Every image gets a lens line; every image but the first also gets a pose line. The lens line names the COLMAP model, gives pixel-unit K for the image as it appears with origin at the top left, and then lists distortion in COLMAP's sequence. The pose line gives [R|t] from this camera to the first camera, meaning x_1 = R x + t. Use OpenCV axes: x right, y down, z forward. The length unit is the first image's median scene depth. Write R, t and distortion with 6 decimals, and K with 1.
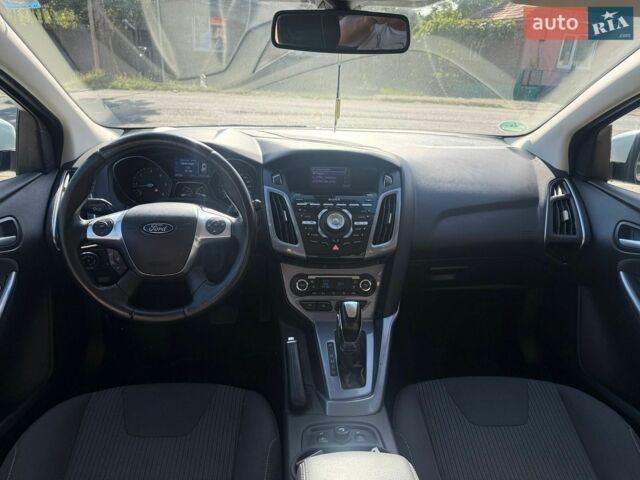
lens RADIAL K [[469.1, 0, 329.9], [0, 469.1, 232.1], [0, 0, 1]] dist [0.004577, -0.001592]
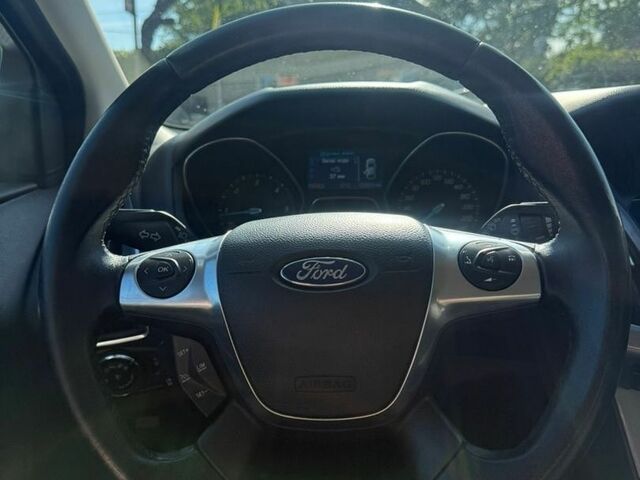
lens RADIAL K [[604.6, 0, 322.4], [0, 604.6, 241.9], [0, 0, 1]] dist [0.134886, -0.275054]
pose [[0.987634, -0.025540, -0.154680, -0.293167], [-0.001340, 0.985231, -0.171227, 0.043315], [0.156769, 0.169317, 0.973013, 0.566723]]
